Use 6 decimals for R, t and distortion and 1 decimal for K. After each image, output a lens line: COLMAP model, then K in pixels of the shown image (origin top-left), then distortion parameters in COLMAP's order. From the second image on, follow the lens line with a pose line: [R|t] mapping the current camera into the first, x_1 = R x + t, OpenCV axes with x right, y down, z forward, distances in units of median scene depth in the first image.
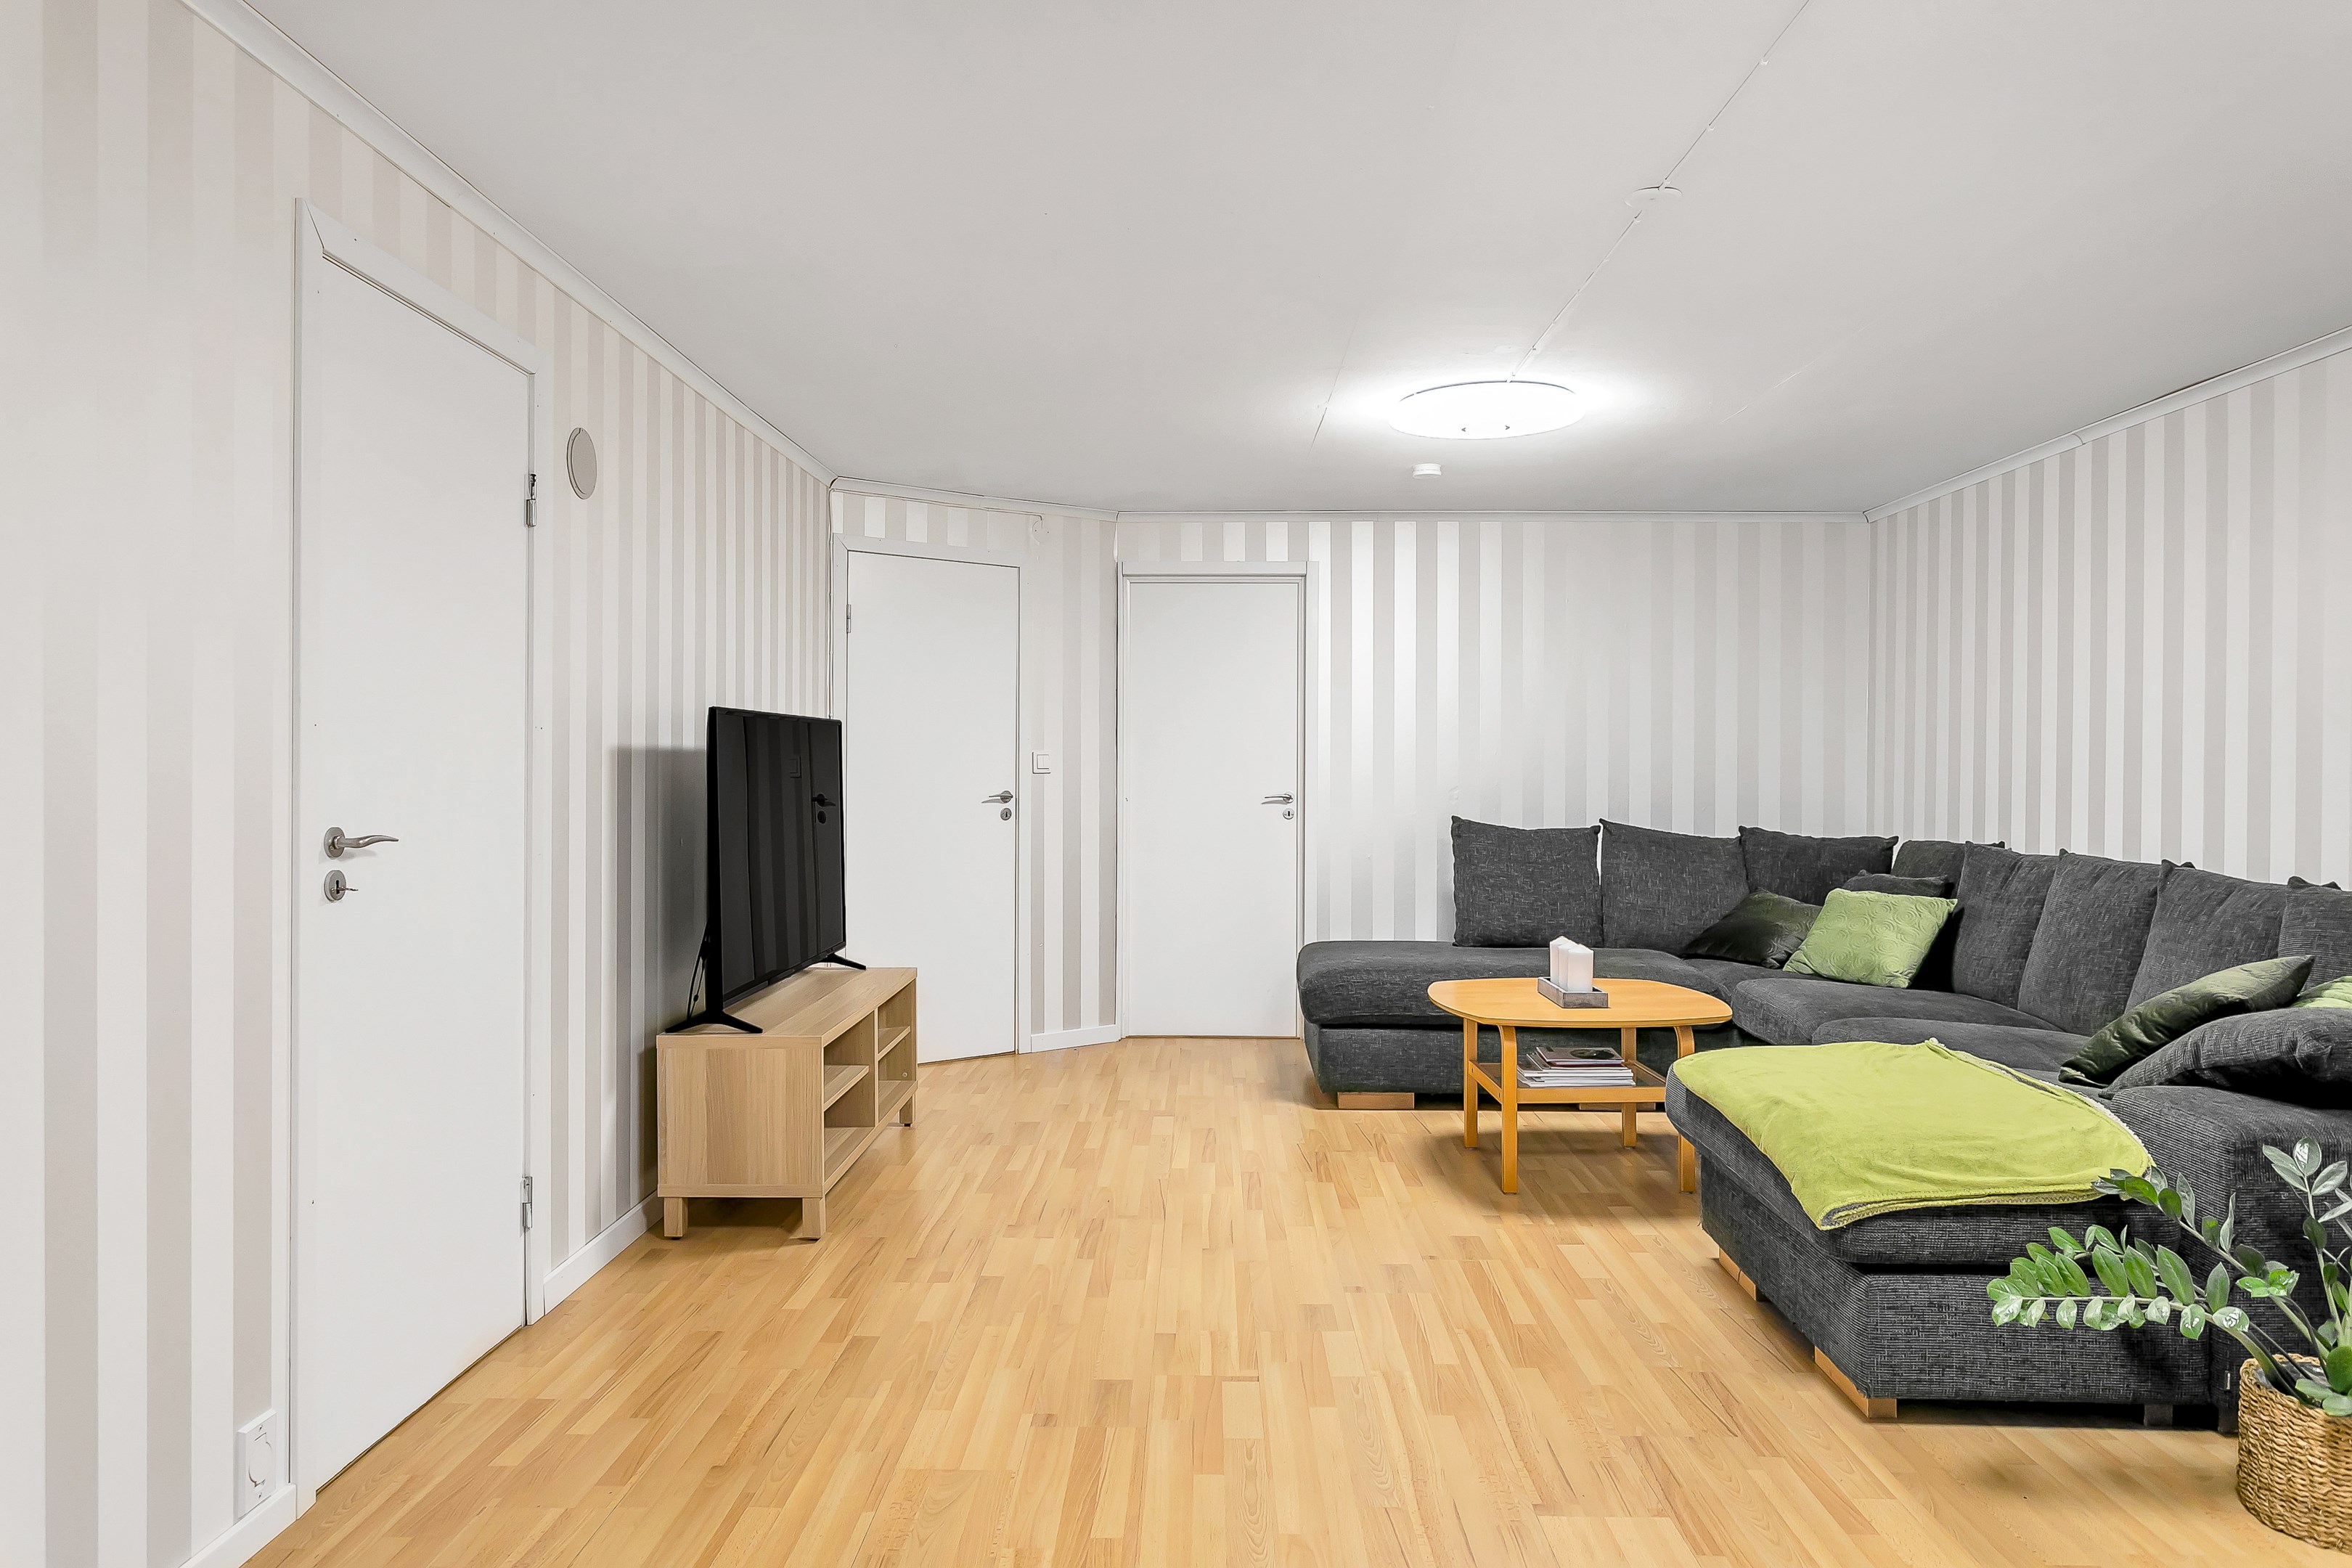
lens RADIAL K [[1564.8, 0, 1178.6], [0, 1564.8, 781.2], [0, 0, 1]] dist [-0.000784, -0.000324]
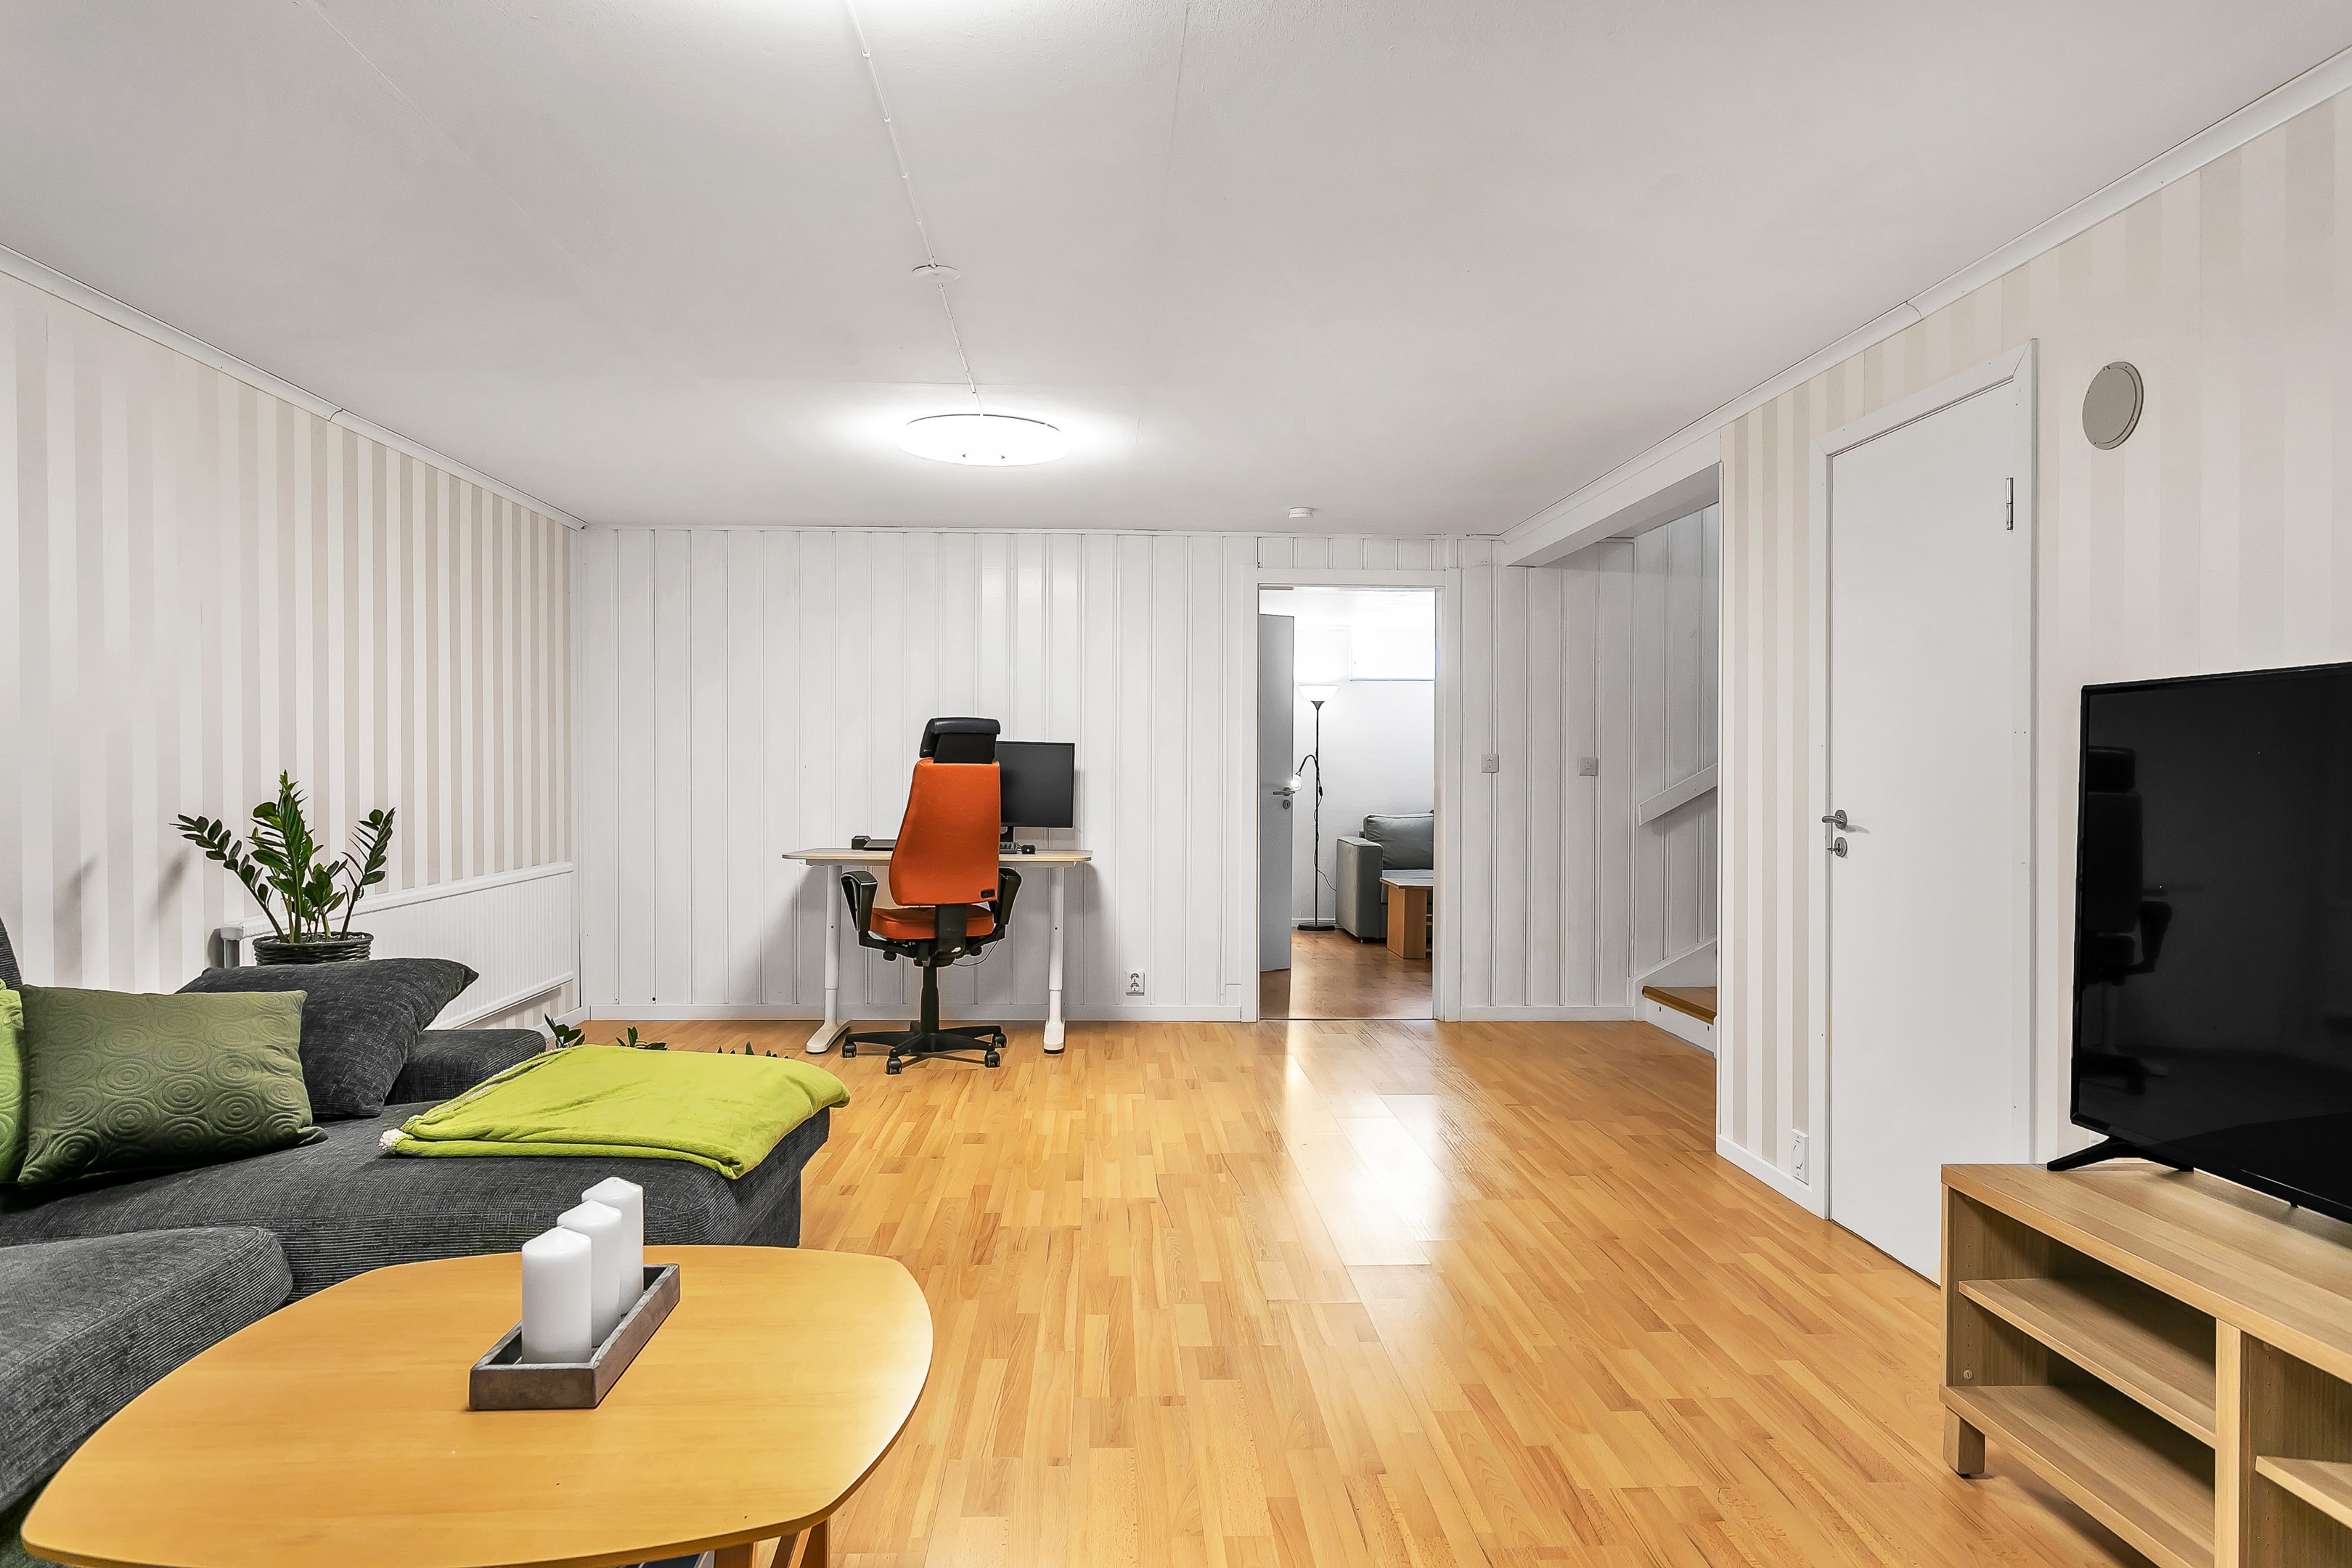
lens RADIAL K [[1453.9, 0, 1175.1], [0, 1453.9, 782.2], [0, 0, 1]] dist [0.007442, -0.001551]
pose [[-0.997876, -0.006659, -0.064800, 0.198135], [-0.007866, 0.999800, 0.018396, -0.017631], [0.064665, 0.018866, -0.997729, 2.138105]]
